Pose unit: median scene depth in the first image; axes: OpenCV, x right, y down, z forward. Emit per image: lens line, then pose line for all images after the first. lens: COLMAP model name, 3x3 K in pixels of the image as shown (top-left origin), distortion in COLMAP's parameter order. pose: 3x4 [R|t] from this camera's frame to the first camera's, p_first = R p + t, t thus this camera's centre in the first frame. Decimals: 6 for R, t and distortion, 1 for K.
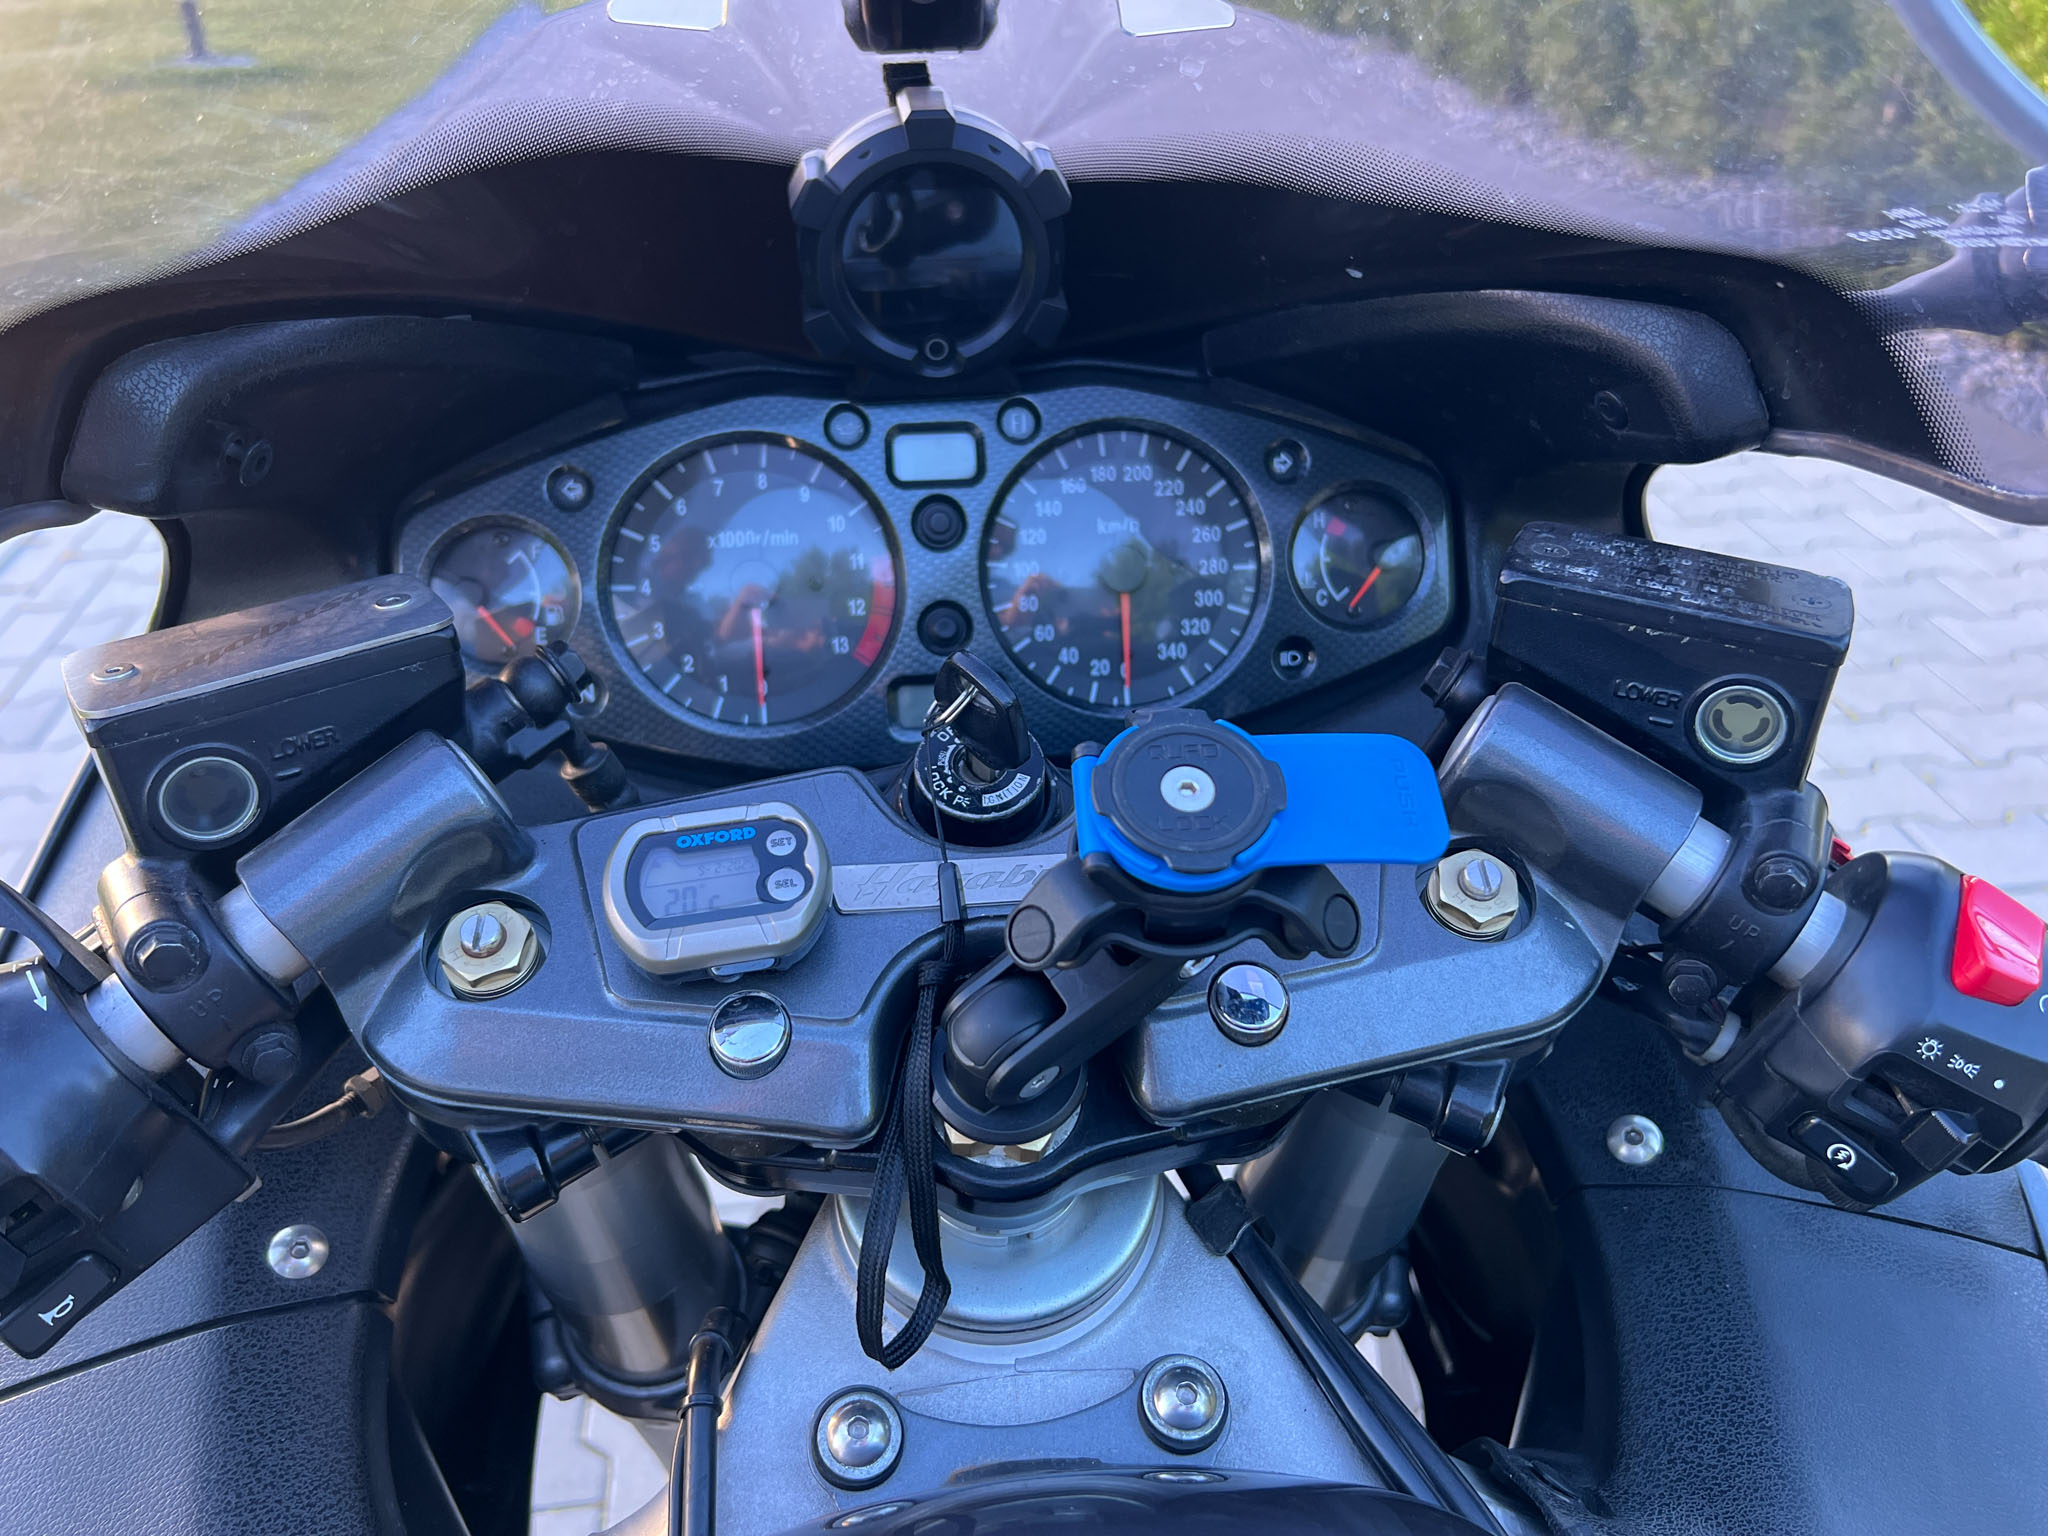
lens RADIAL K [[1596.6, 0, 1034.2], [0, 1596.6, 745.3], [0, 0, 1]] dist [0.010159, 0.005905]
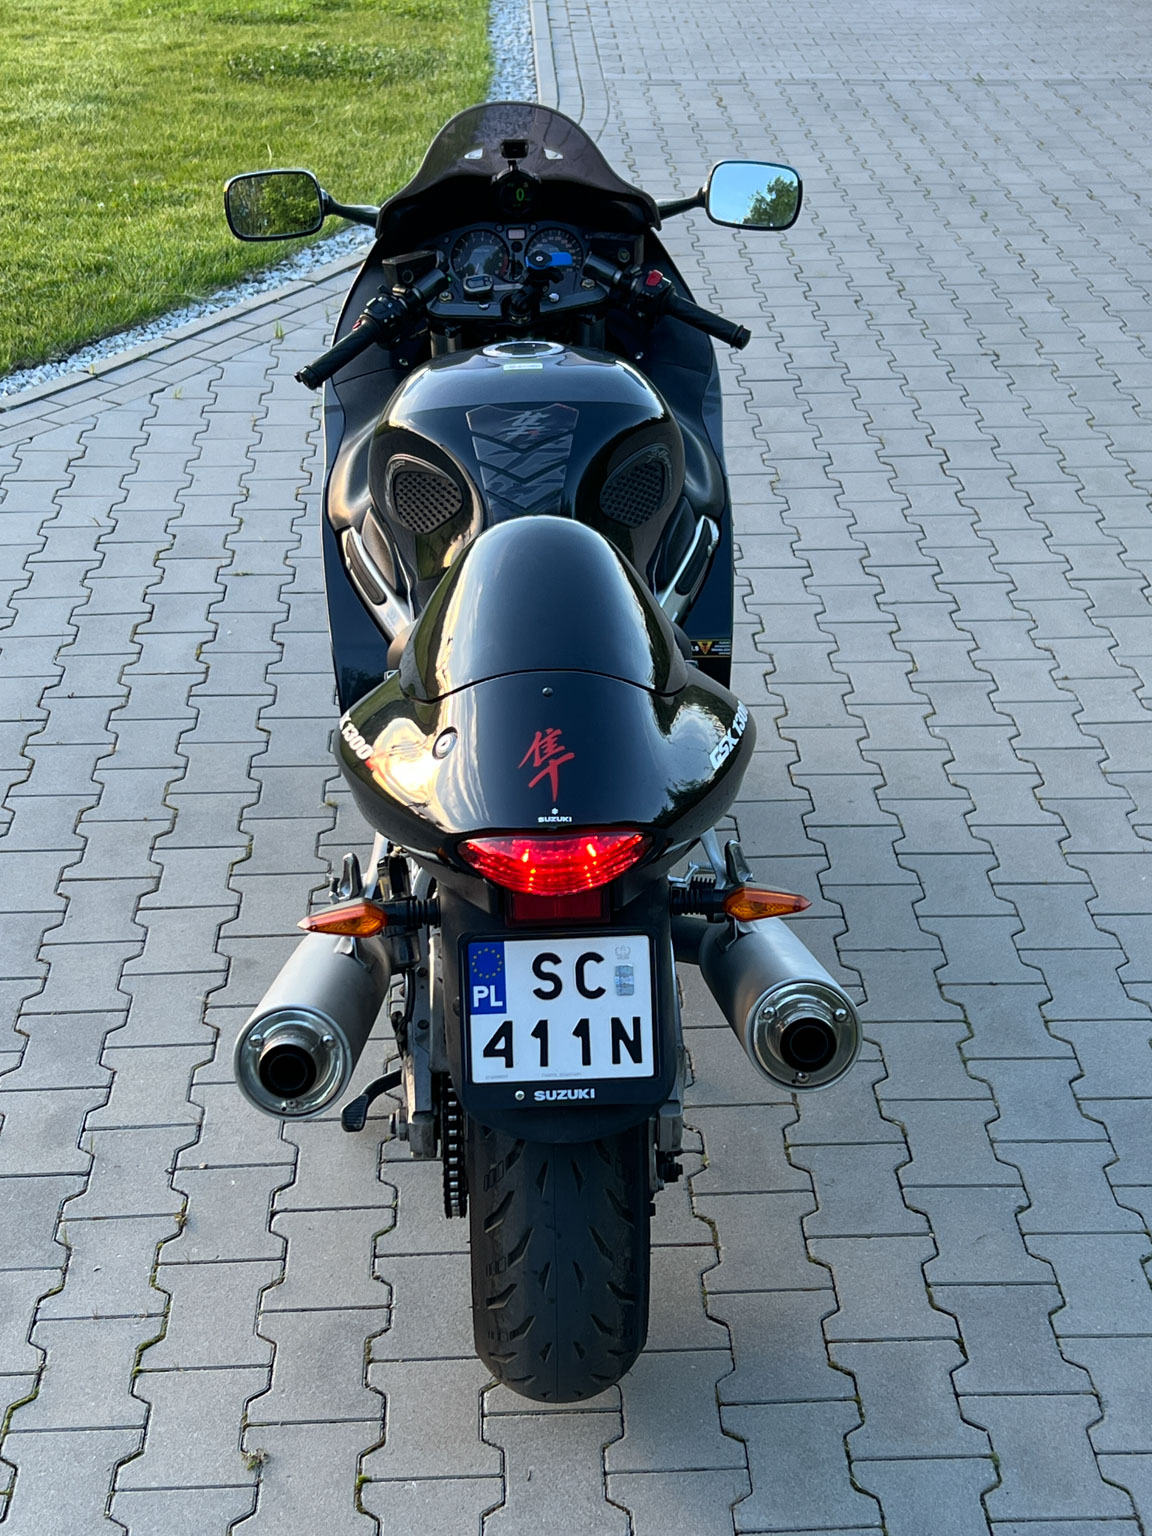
lens RADIAL K [[2342.1, 0, 541.4], [0, 2342.1, 771.4], [0, 0, 1]] dist [0.205317, -0.719496]
pose [[0.995675, 0.023591, -0.089859, 0.966036], [-0.028906, 0.997880, -0.058310, 2.587746], [0.088293, 0.060655, 0.994246, -8.394366]]
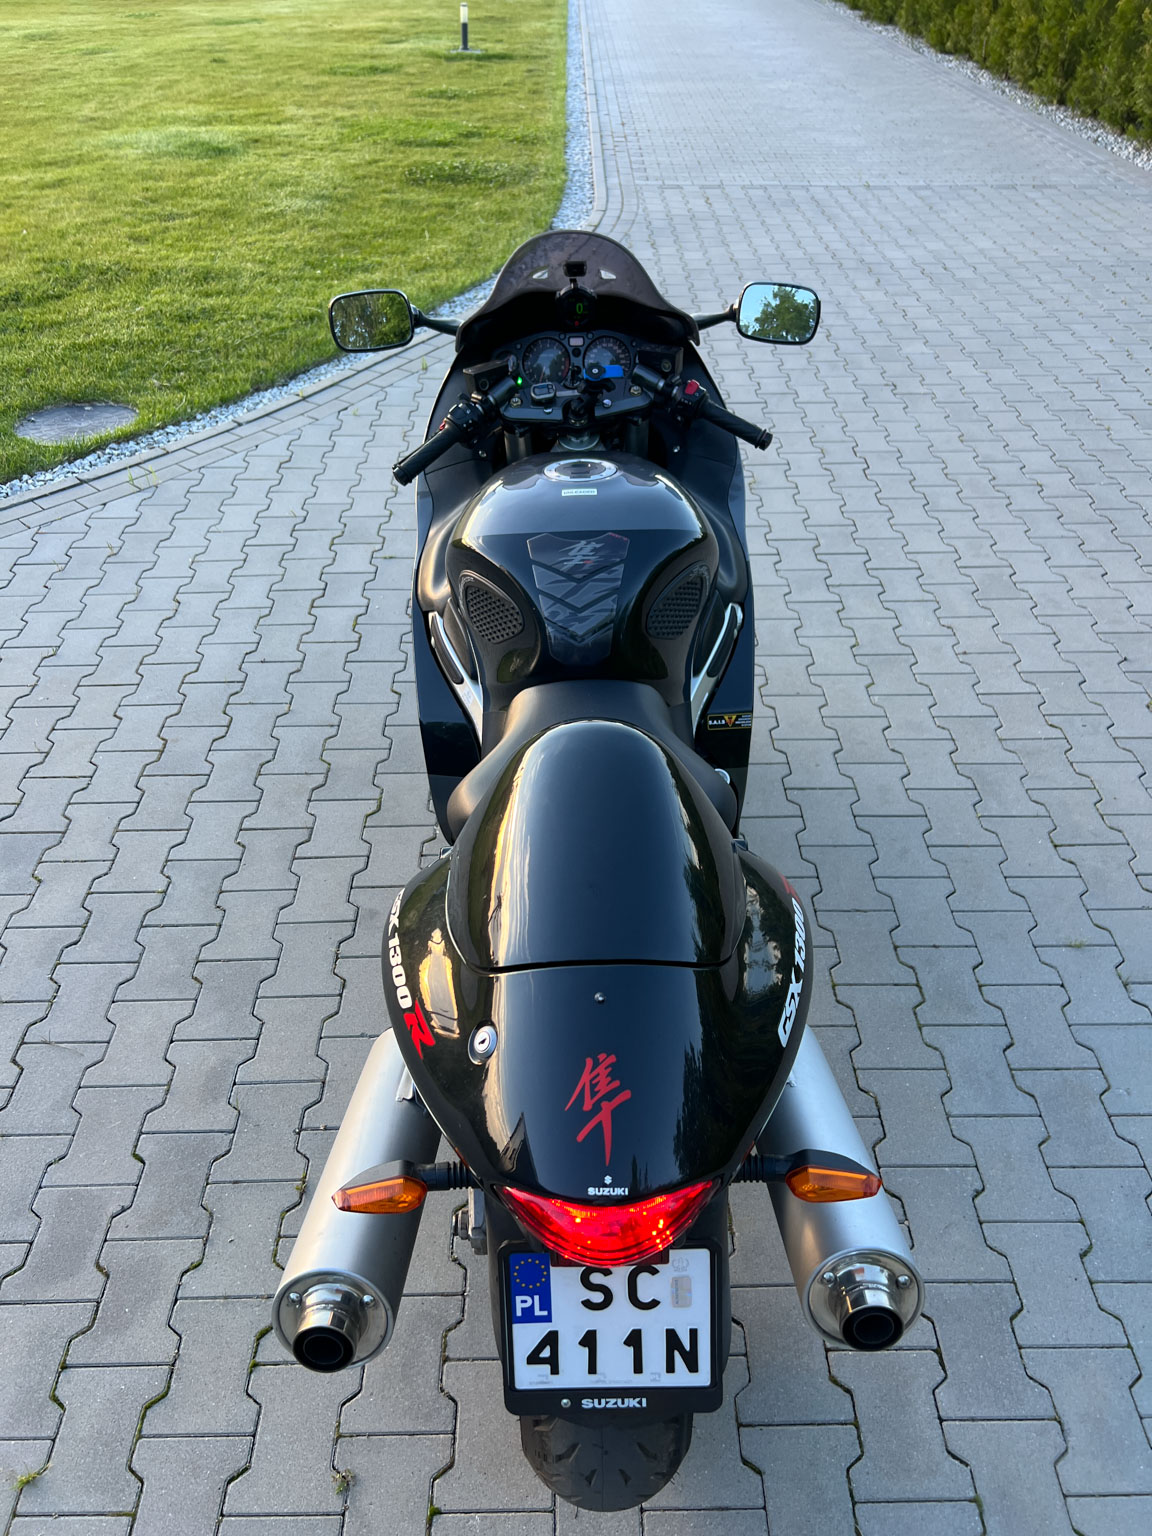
lens RADIAL K [[1153.6, 0, 576.0], [0, 1153.6, 768.0], [0, 0, 1]] dist [0.042379, -0.045732]
pose [[0.994094, 0.049166, -0.096746, 0.592601], [-0.036495, 0.991020, 0.128633, 1.152380], [0.102202, -0.124343, 0.986962, -4.769229]]
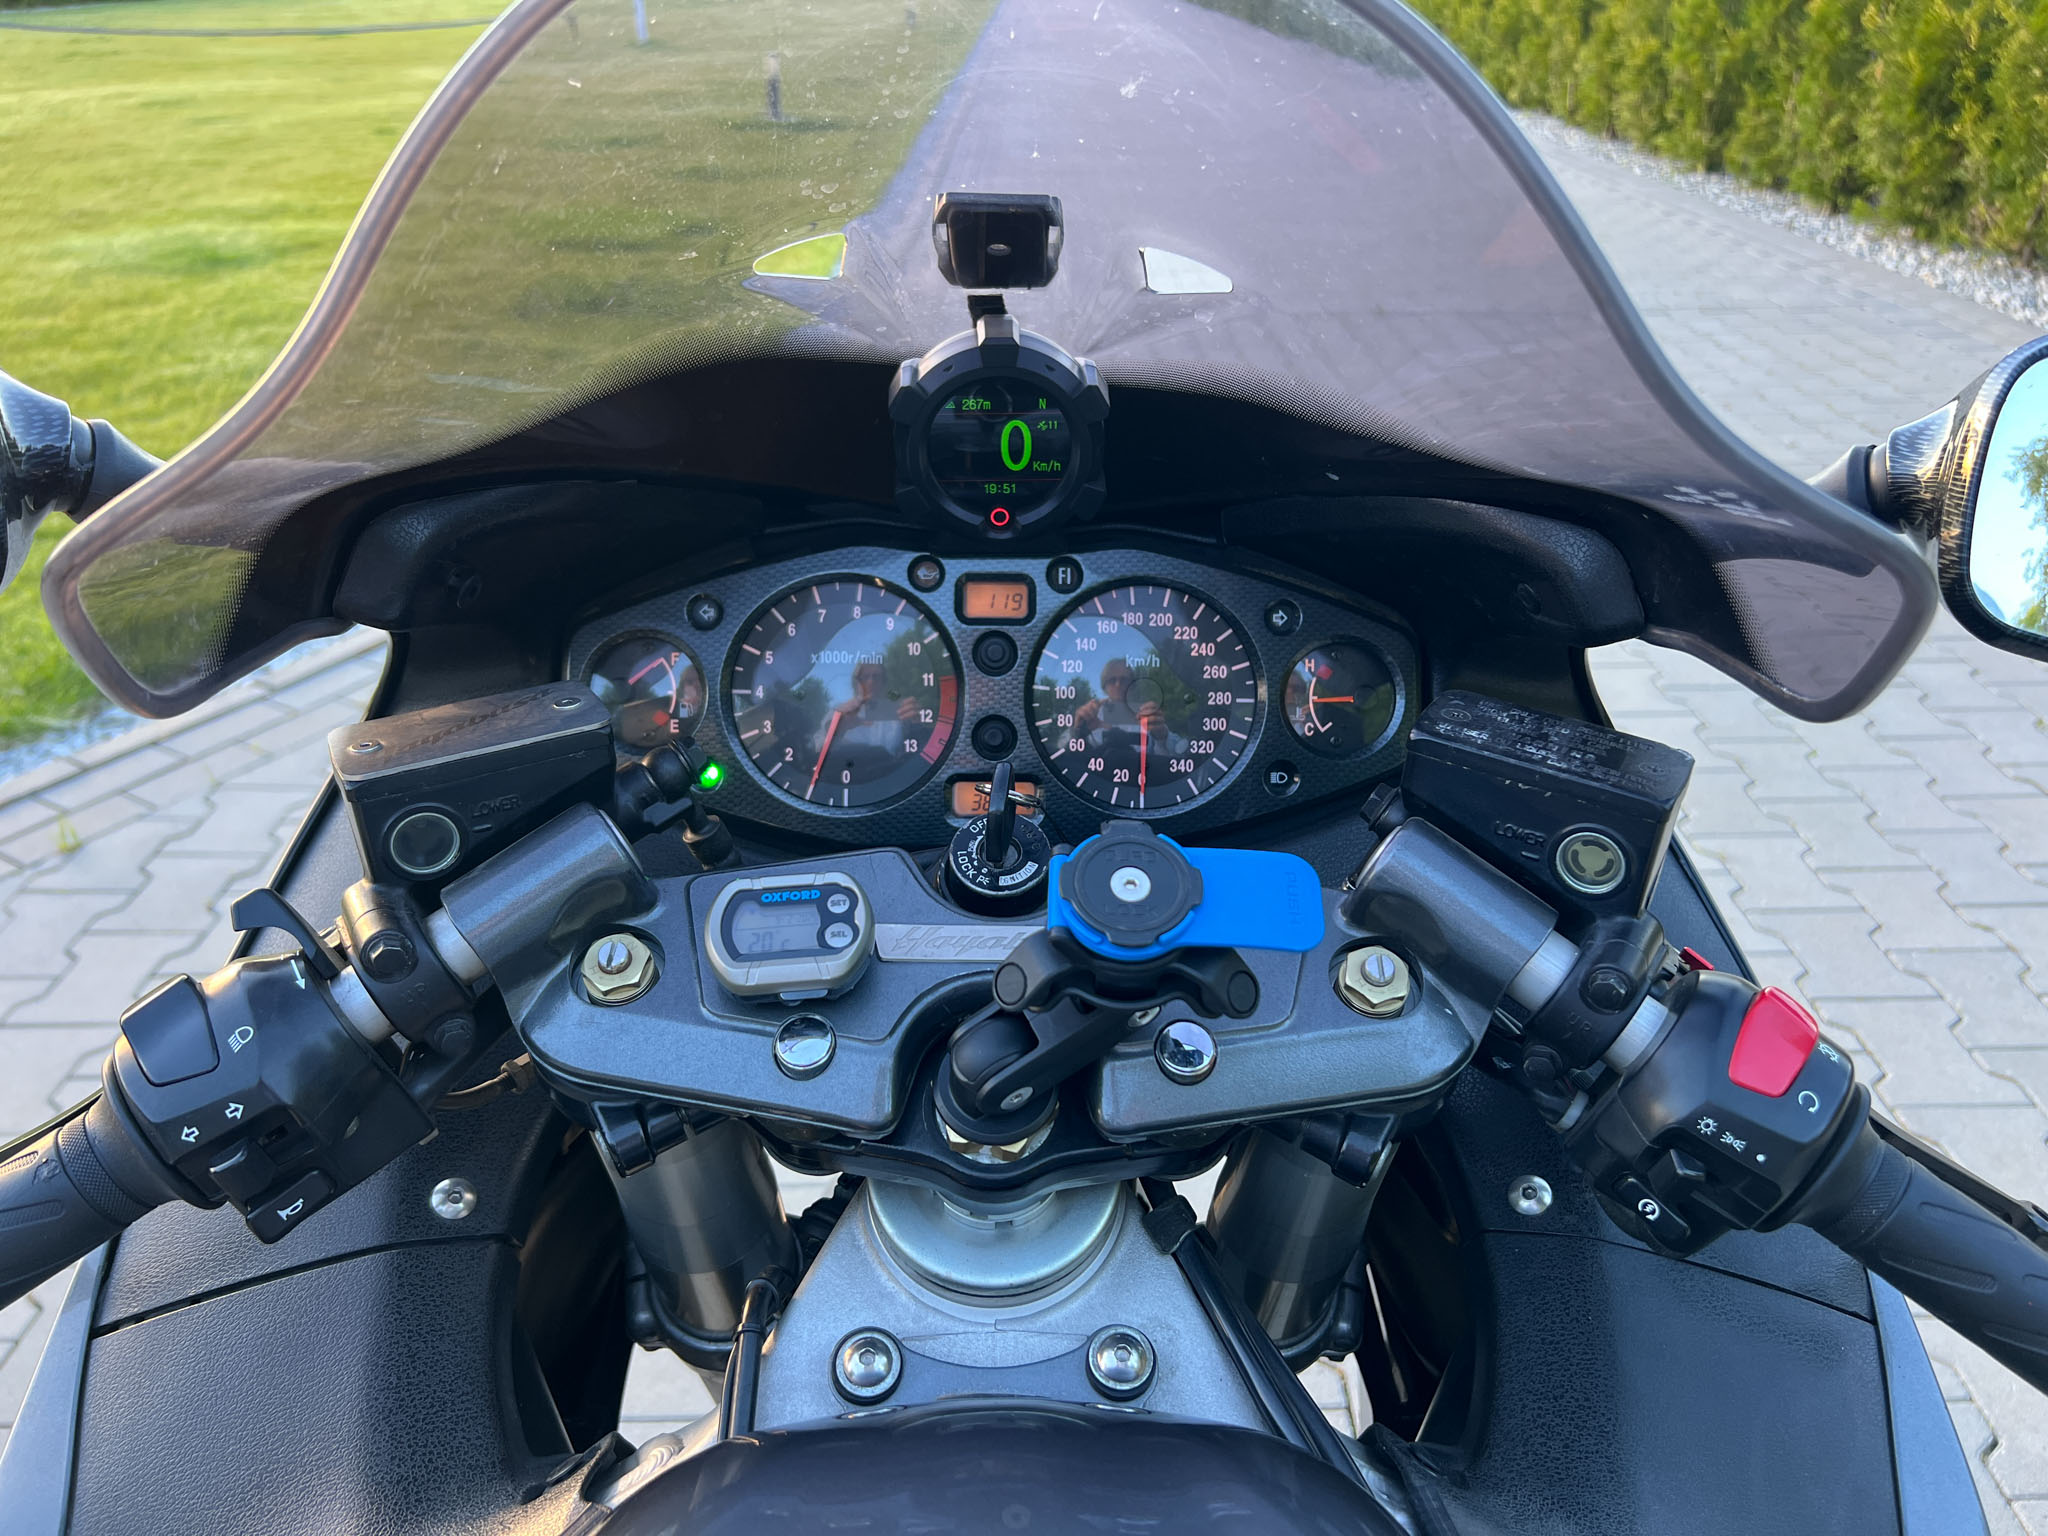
lens RADIAL K [[1538.1, 0, 1024.0], [0, 1538.1, 768.0], [0, 0, 1]] dist [0.042379, -0.045732]
pose [[0.995104, 0.060968, -0.077789, 0.080474], [-0.063384, 0.997568, -0.028980, -0.021972], [0.075833, 0.033768, 0.996549, -0.245942]]
